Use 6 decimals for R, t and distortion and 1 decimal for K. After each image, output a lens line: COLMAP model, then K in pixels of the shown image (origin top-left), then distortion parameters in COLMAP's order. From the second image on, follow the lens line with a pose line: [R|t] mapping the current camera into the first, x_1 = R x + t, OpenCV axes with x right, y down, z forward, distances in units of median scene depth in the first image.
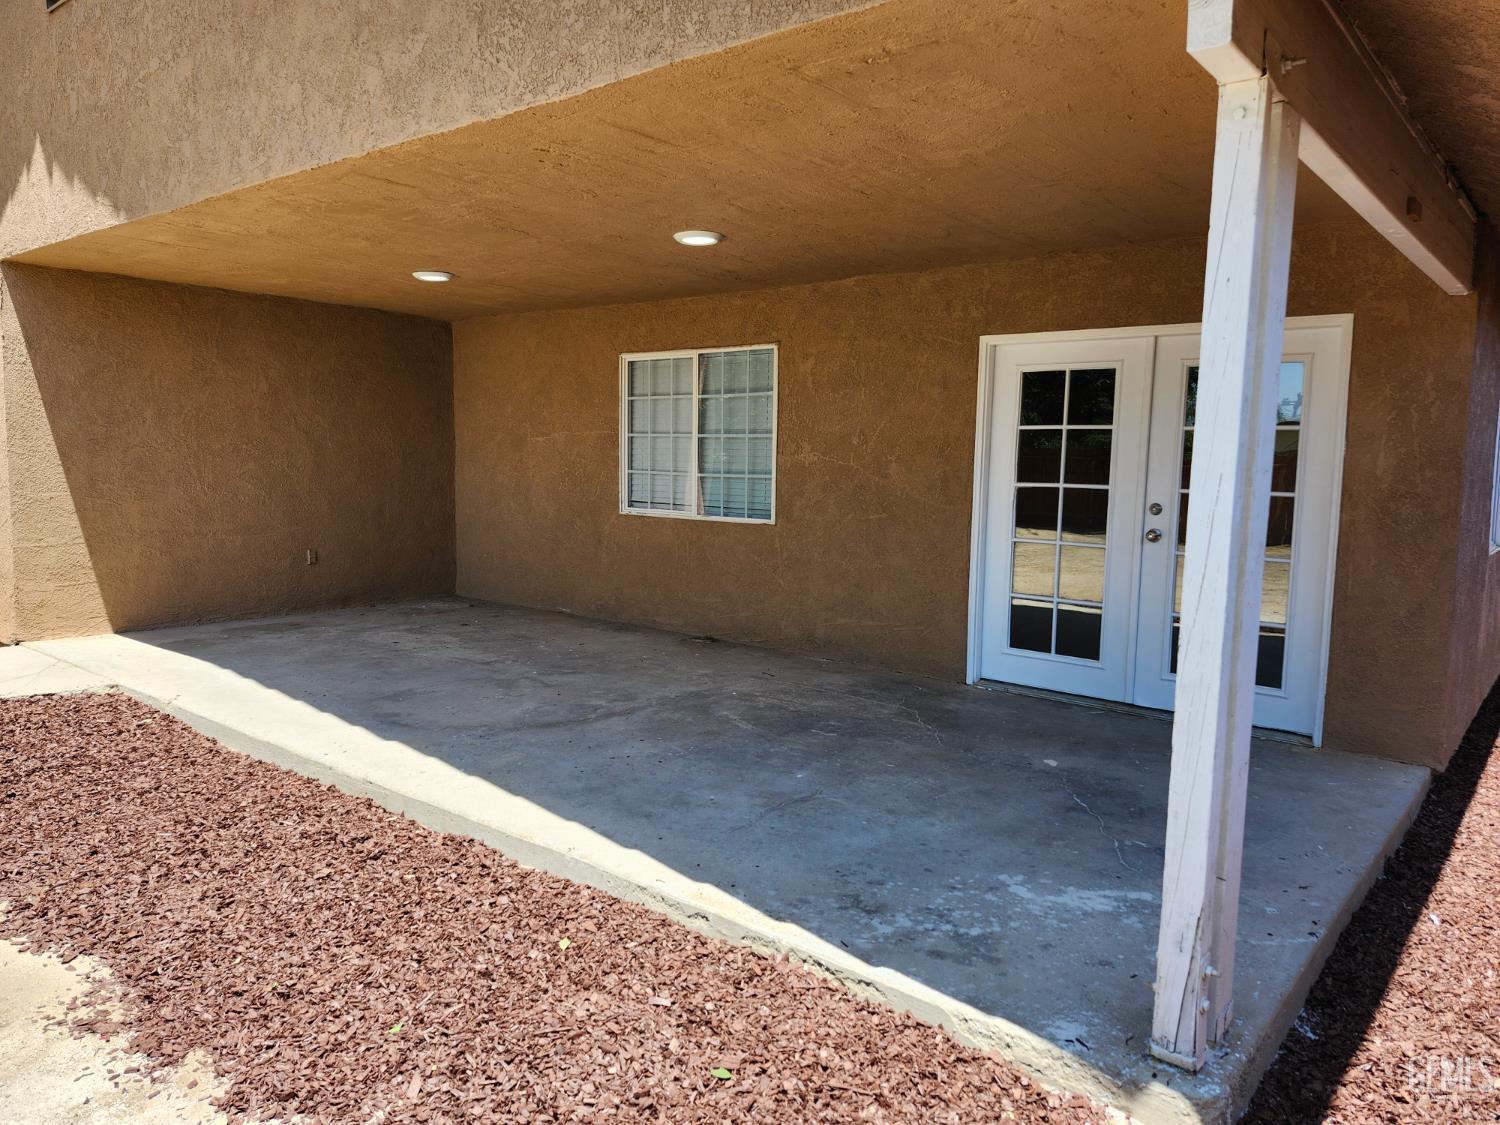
lens RADIAL K [[1034.4, 0, 738.1], [0, 1034.4, 562.4], [0, 0, 1]] dist [0.091395, -0.110388]
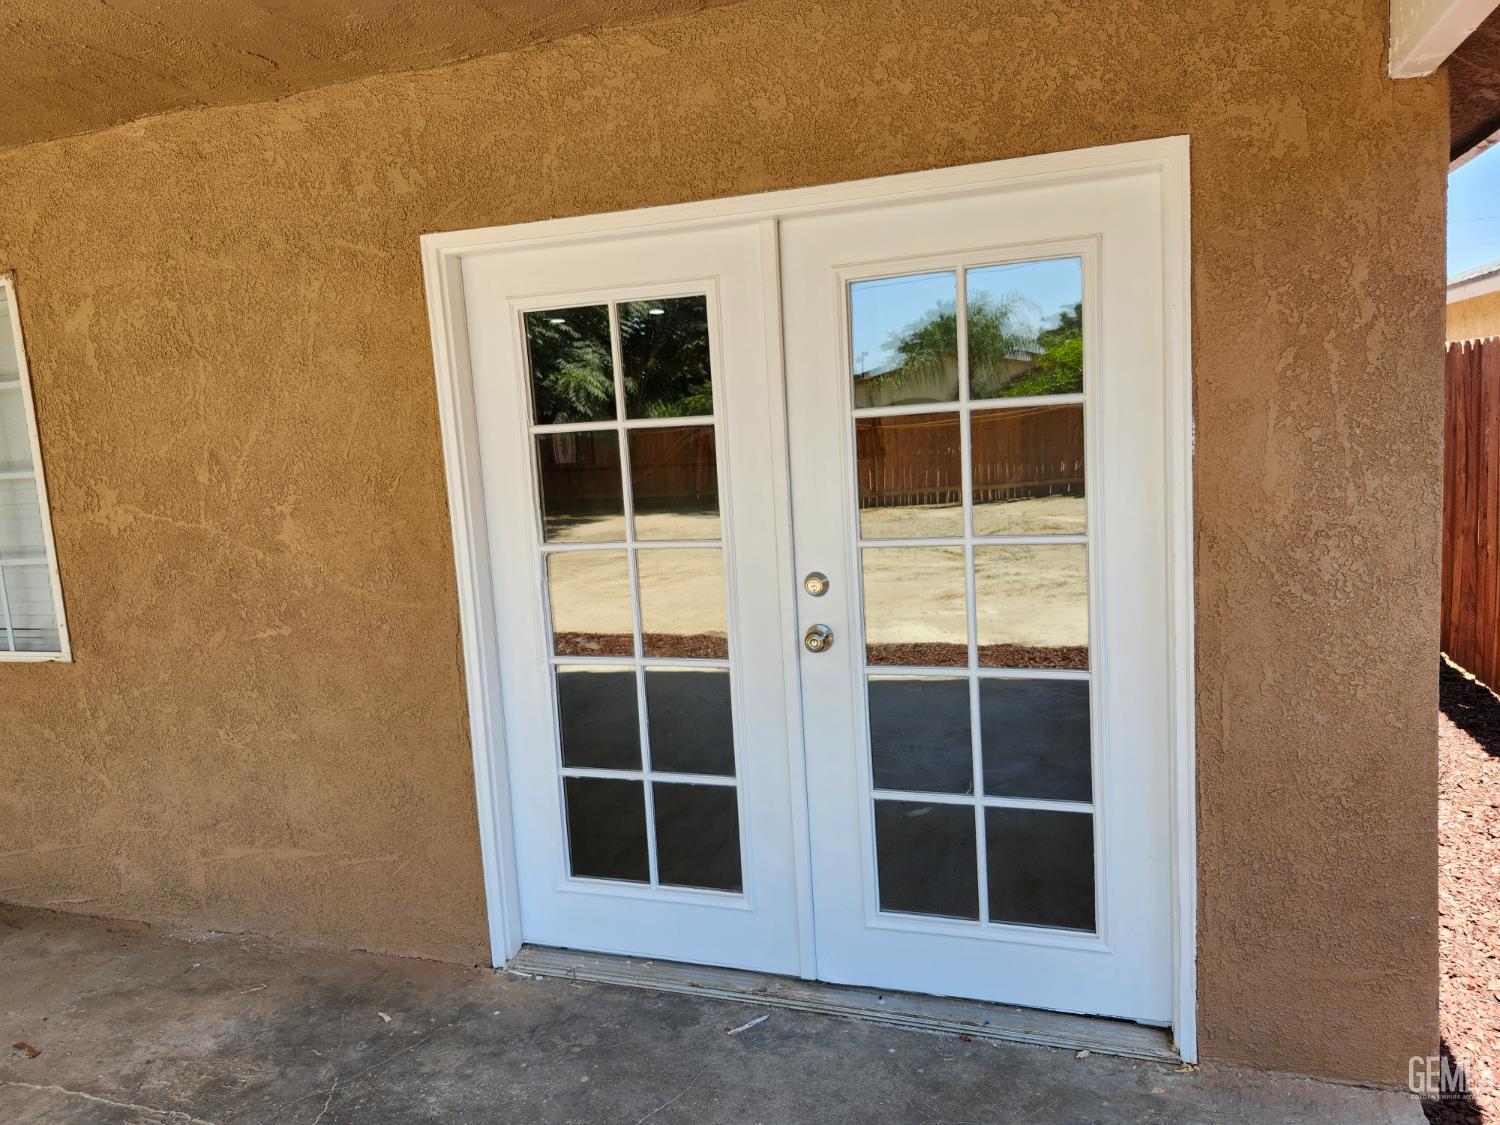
lens RADIAL K [[1034.4, 0, 738.1], [0, 1034.4, 562.4], [0, 0, 1]] dist [0.091395, -0.110388]
pose [[0.930106, -0.126379, 0.344864, 0.184788], [0.116648, 0.991968, 0.048915, -0.081031], [-0.348276, -0.005269, 0.937377, 0.519798]]
